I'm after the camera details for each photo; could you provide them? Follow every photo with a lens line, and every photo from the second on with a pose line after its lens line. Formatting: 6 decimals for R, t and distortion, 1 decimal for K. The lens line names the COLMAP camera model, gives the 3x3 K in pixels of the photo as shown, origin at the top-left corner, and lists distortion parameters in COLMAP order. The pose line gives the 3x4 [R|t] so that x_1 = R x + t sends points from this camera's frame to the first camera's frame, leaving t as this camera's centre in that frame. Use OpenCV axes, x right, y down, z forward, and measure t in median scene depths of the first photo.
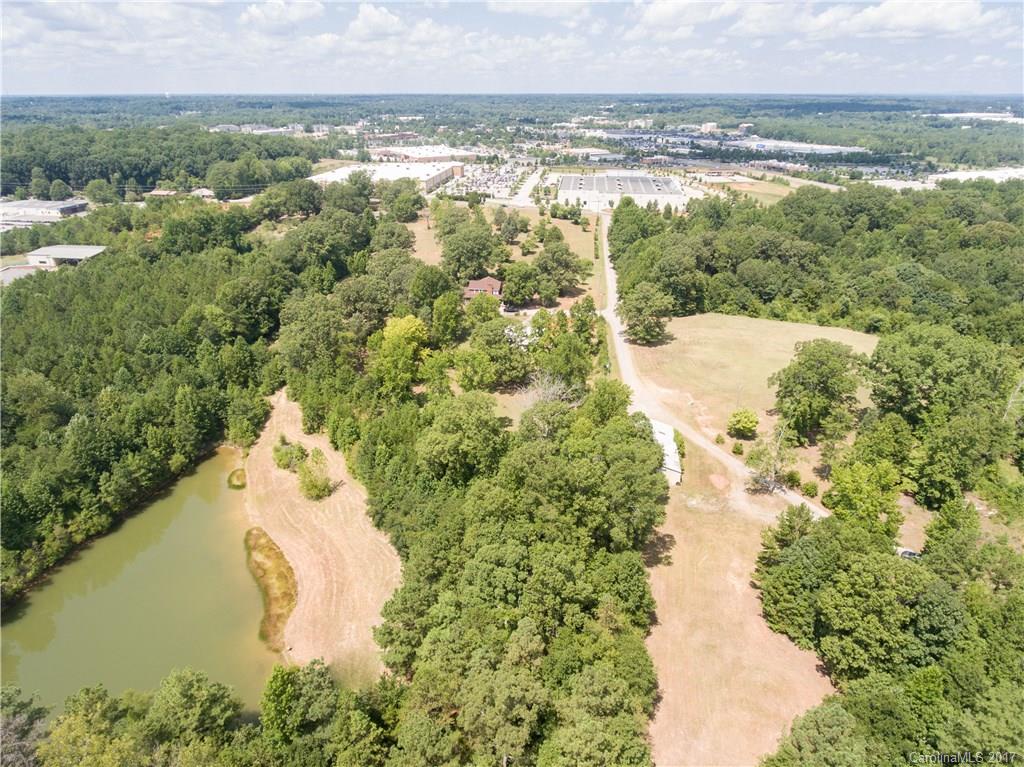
lens RADIAL K [[604.3, 0, 520.6], [0, 604.3, 407.7], [0, 0, 1]] dist [-0.000178, -0.004095]
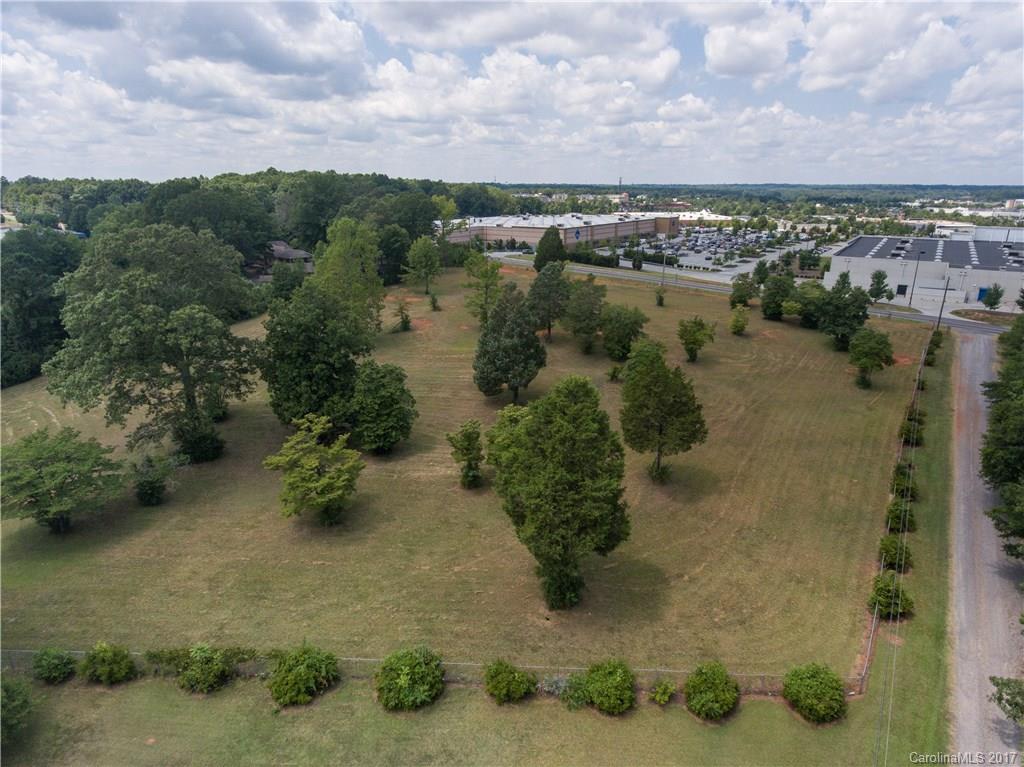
lens RADIAL K [[604.3, 0, 511.7], [0, 604.3, 381.8], [0, 0, 1]] dist [-0.000178, -0.004095]
pose [[0.880200, 0.148372, -0.450814, 0.093366], [-0.221625, 0.968448, -0.113980, -0.243655], [0.419679, 0.200237, 0.885311, 0.752108]]
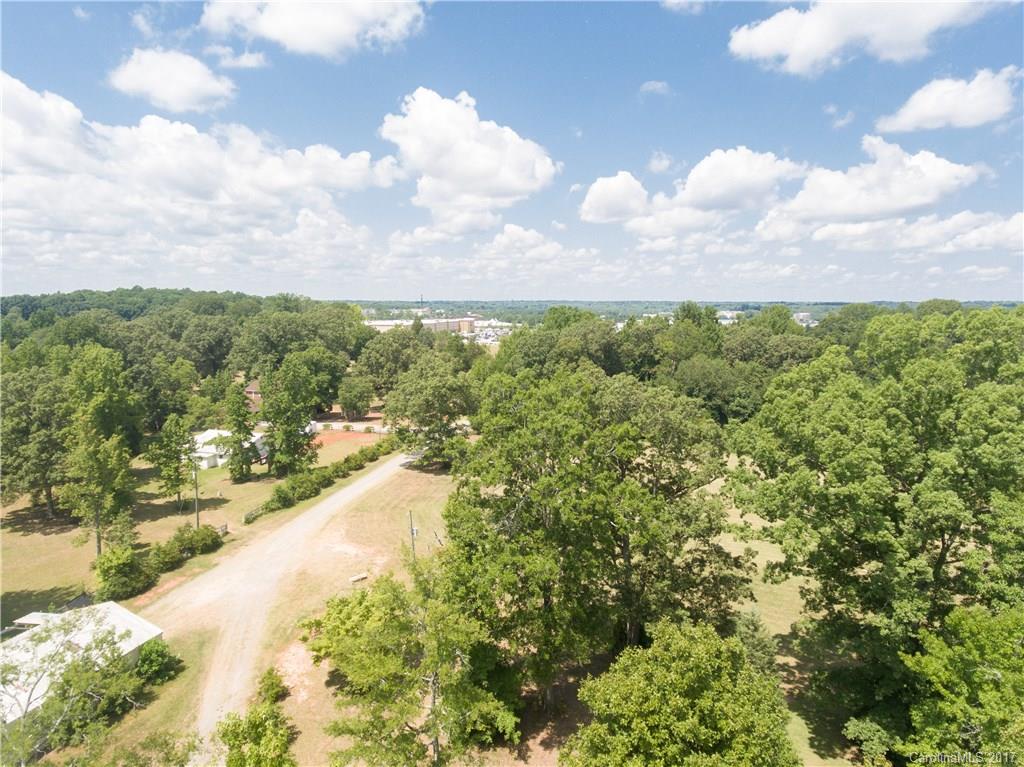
lens RADIAL K [[642.2, 0, 515.0], [0, 642.2, 388.7], [0, 0, 1]] dist [-0.002636, 0.000813]
pose [[0.985744, 0.023800, -0.166561, 0.217267], [-0.079121, 0.939230, -0.334047, 0.004237], [0.148488, 0.342463, 0.927723, 0.288764]]
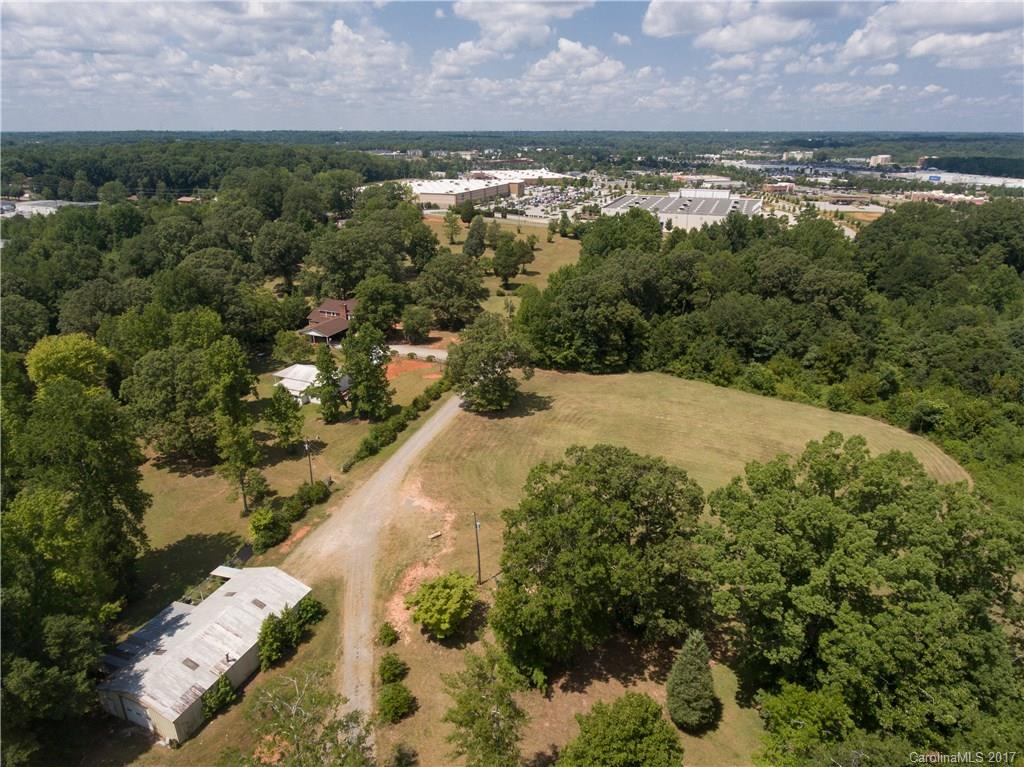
lens RADIAL K [[642.2, 0, 514.5], [0, 642.2, 394.0], [0, 0, 1]] dist [-0.002636, 0.000813]
pose [[0.969786, 0.094793, -0.224787, 0.225193], [-0.114840, 0.990331, -0.077826, -0.045613], [0.215237, 0.101289, 0.971295, 0.224378]]
